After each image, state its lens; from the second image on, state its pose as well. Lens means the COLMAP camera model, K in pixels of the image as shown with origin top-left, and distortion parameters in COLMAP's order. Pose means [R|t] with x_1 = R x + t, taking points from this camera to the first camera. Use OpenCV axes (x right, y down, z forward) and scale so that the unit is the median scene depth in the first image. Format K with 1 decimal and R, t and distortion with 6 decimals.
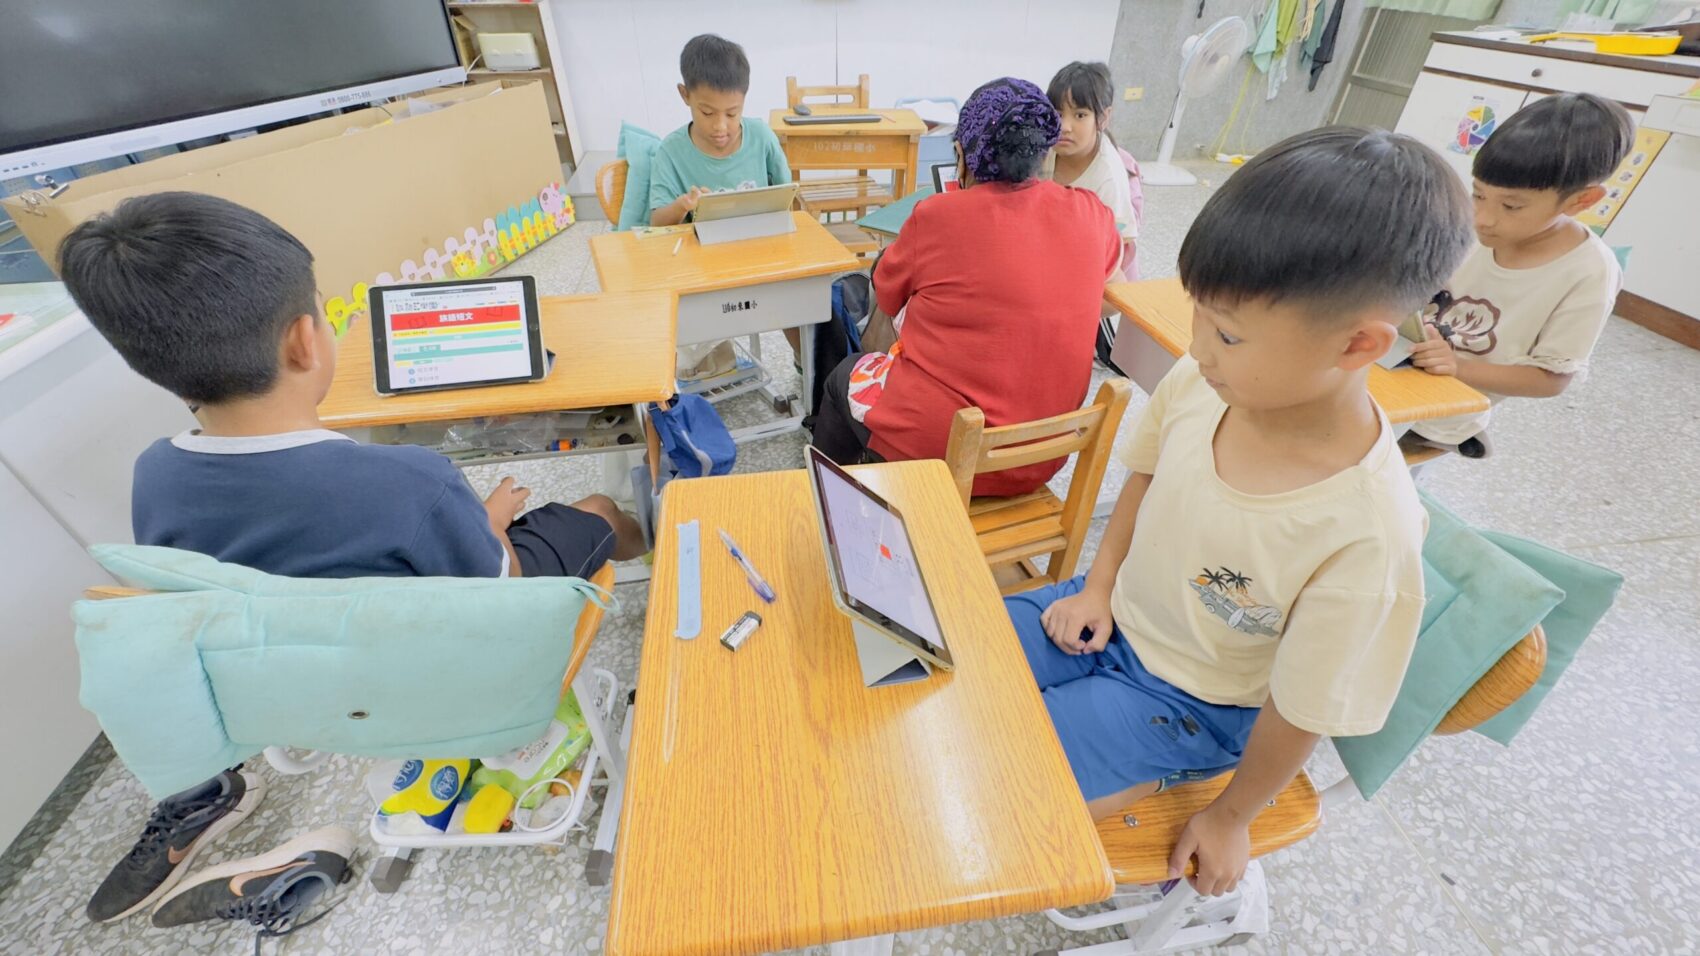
lens RADIAL K [[680.7, 0, 845.8], [0, 680.7, 474.4], [0, 0, 1]] dist [-0.001954, 0.000145]
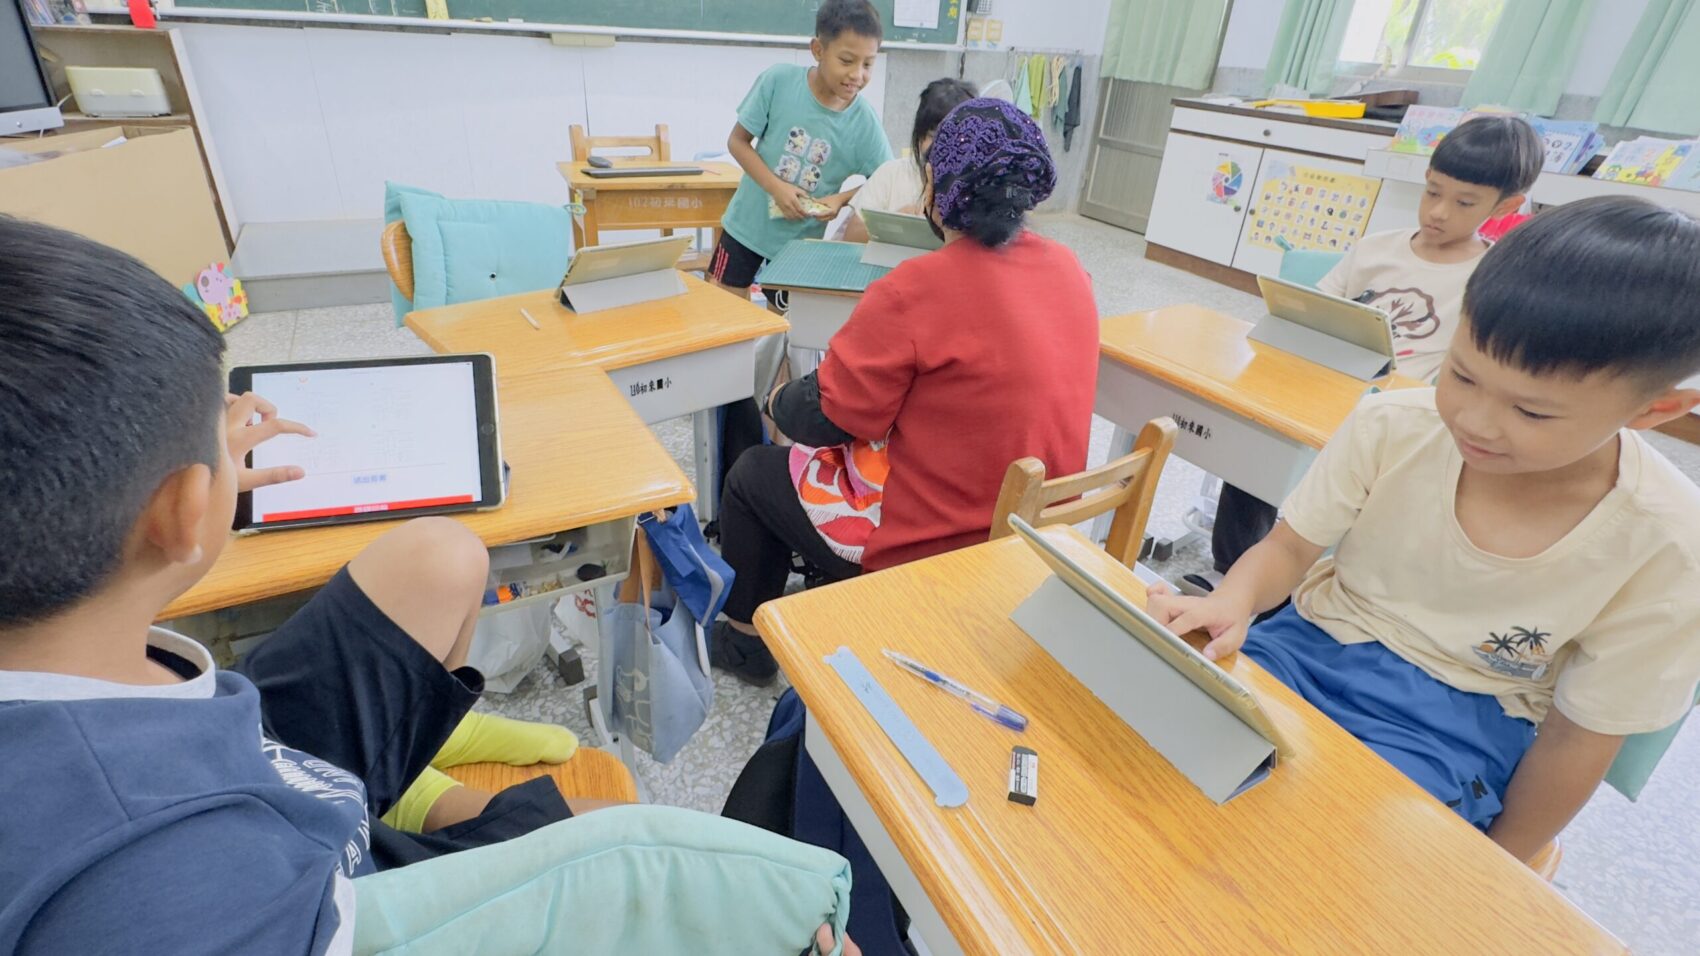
lens RADIAL K [[815.7, 0, 840.0], [0, 815.7, 474.1], [0, 0, 1]] dist [-0.000529, -0.000738]
pose [[0.938947, -0.122074, 0.321676, -0.132002], [0.167635, 0.978777, -0.117875, -0.003127], [-0.300460, 0.164602, 0.939484, 0.044784]]
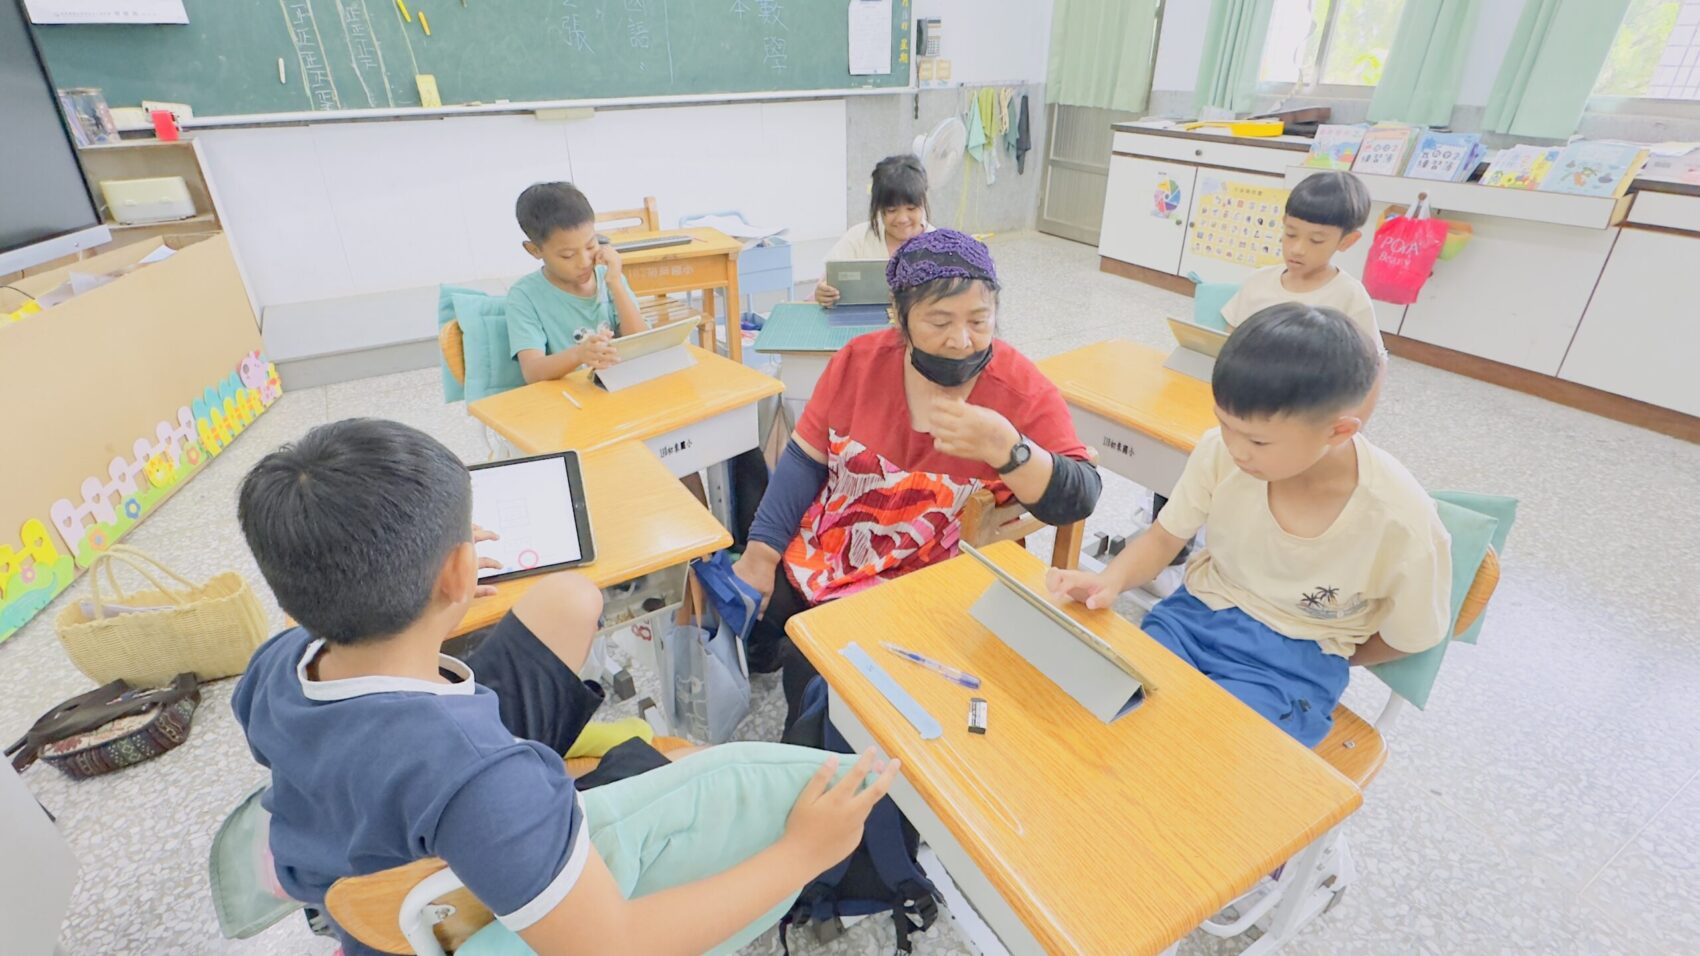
lens RADIAL K [[815.7, 0, 840.0], [0, 815.7, 474.1], [0, 0, 1]] dist [-0.000529, -0.000738]
pose [[0.922802, -0.189930, 0.335207, -0.165426], [0.244854, 0.960854, -0.129642, -0.006093], [-0.297462, 0.201711, 0.933182, -0.052415]]
